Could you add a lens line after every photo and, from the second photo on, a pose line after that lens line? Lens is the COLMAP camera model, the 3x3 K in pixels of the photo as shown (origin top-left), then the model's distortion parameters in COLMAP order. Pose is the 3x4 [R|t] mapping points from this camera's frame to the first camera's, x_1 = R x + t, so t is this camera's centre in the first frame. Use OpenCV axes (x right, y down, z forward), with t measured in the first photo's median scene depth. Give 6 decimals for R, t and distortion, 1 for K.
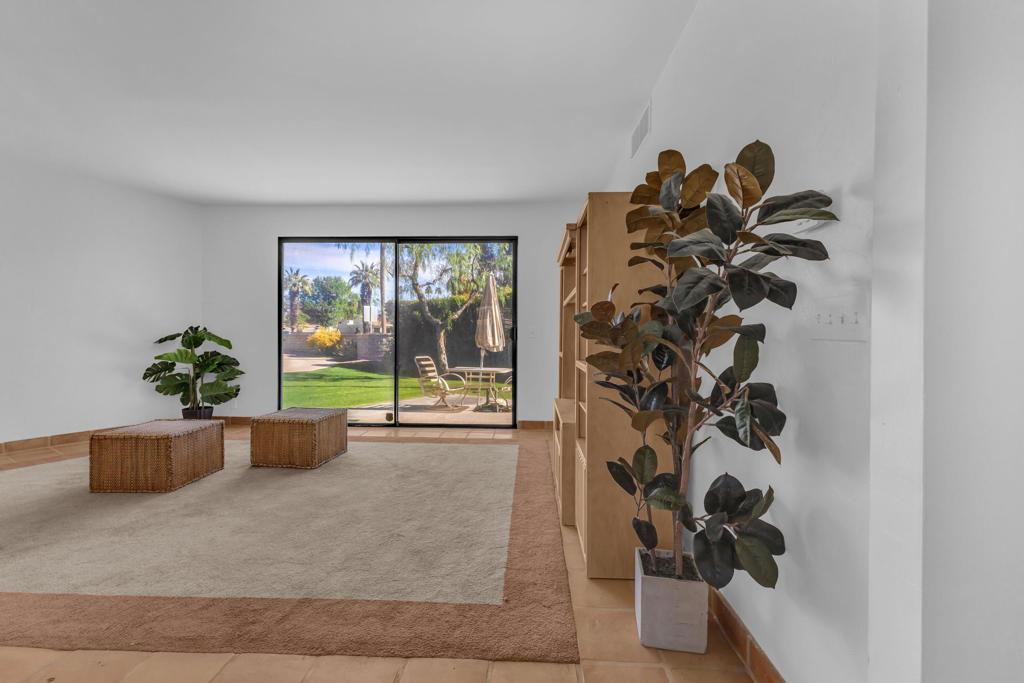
lens RADIAL K [[438.7, 0, 513.4], [0, 438.7, 340.5], [0, 0, 1]] dist [0.006435, 0.000203]
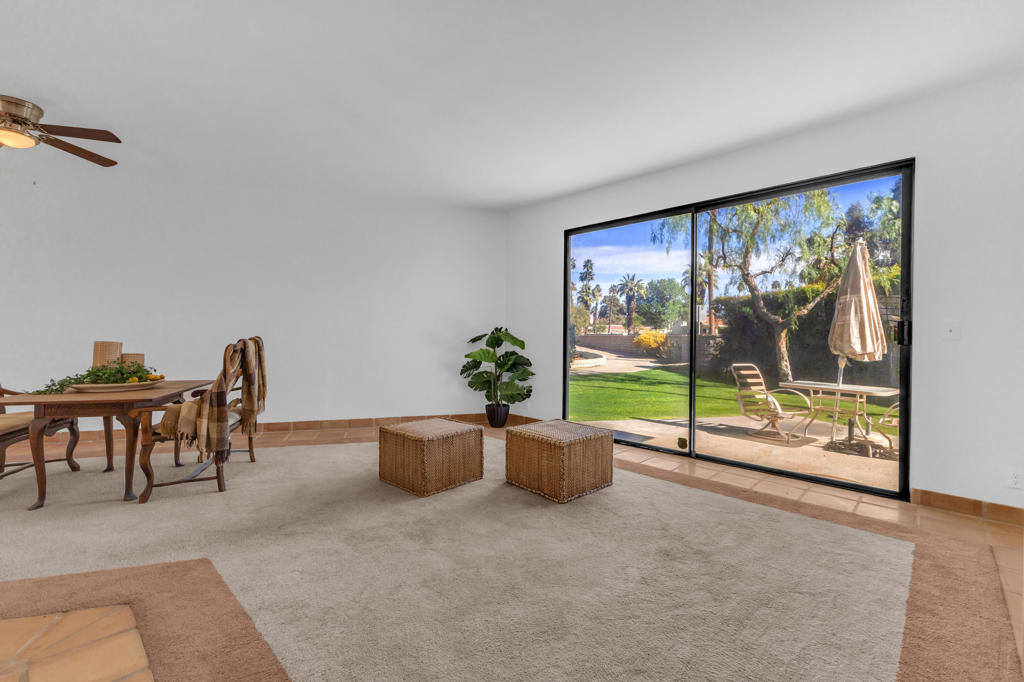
lens RADIAL K [[438.7, 0, 513.4], [0, 438.7, 340.0], [0, 0, 1]] dist [0.006435, 0.000203]
pose [[0.746125, 0.005739, -0.665781, 0.004355], [-0.008818, 0.999960, -0.001262, -0.000812], [0.665747, 0.006813, 0.746146, 0.235999]]
